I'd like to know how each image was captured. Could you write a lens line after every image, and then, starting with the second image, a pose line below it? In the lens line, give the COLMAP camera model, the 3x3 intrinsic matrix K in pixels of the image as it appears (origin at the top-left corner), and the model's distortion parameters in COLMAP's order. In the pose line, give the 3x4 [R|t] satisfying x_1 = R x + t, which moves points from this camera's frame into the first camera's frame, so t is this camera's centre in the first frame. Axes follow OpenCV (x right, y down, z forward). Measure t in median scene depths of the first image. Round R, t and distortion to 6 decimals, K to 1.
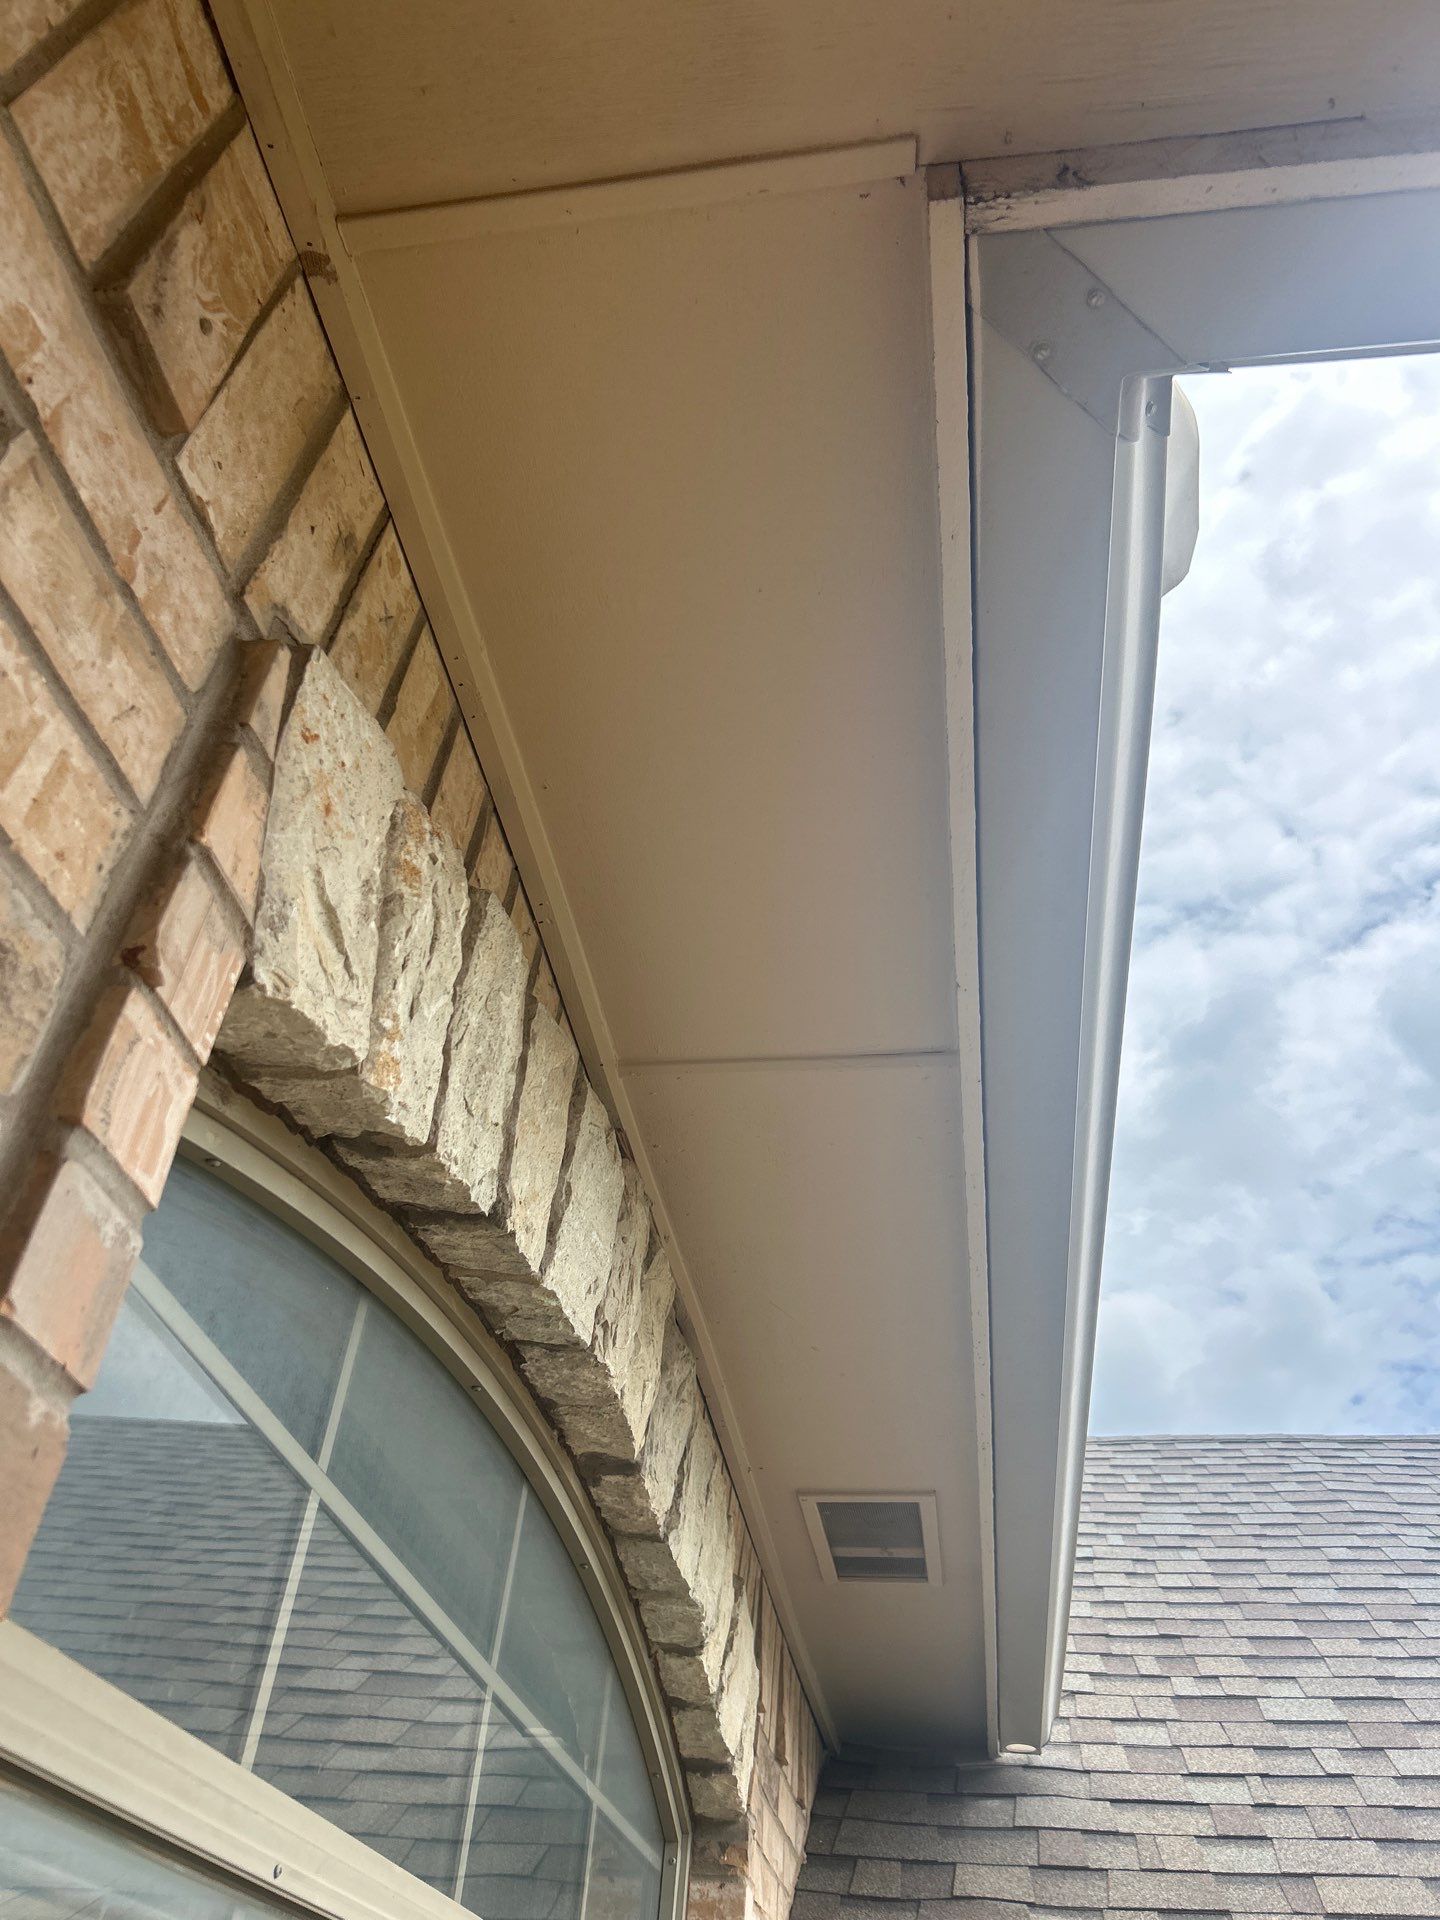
lens RADIAL K [[1429.8, 0, 744.1], [0, 1429.8, 962.0], [0, 0, 1]] dist [0.044087, -0.054907]
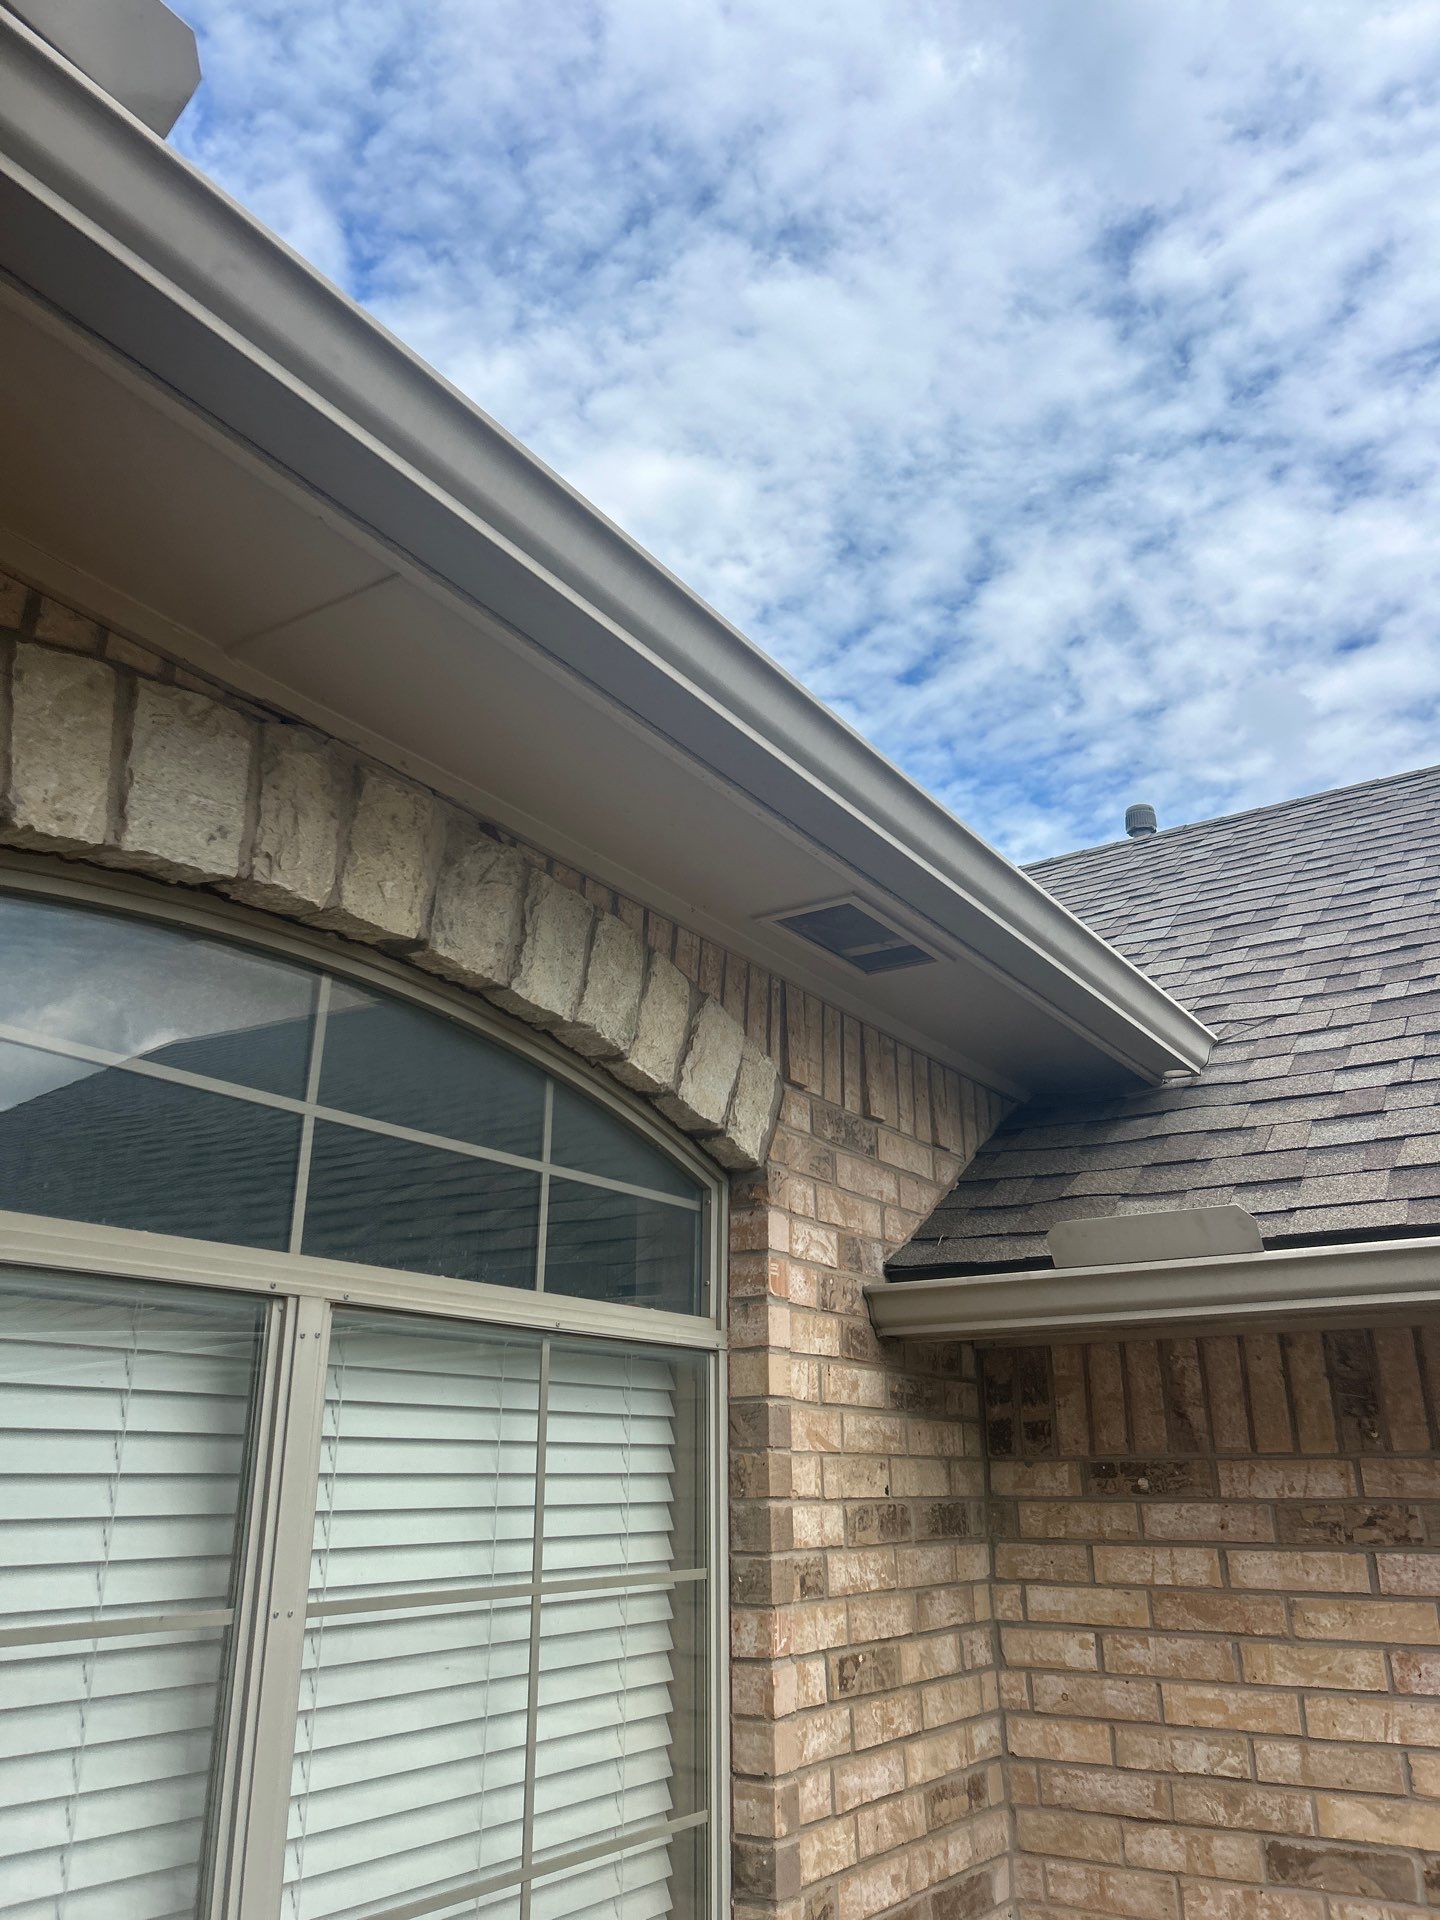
lens RADIAL K [[1429.8, 0, 744.1], [0, 1429.8, 962.0], [0, 0, 1]] dist [0.044087, -0.054907]
pose [[0.896347, -0.198502, -0.396434, 0.390279], [0.327516, 0.899142, 0.290303, 0.053604], [0.298824, -0.390051, 0.870956, -0.010828]]
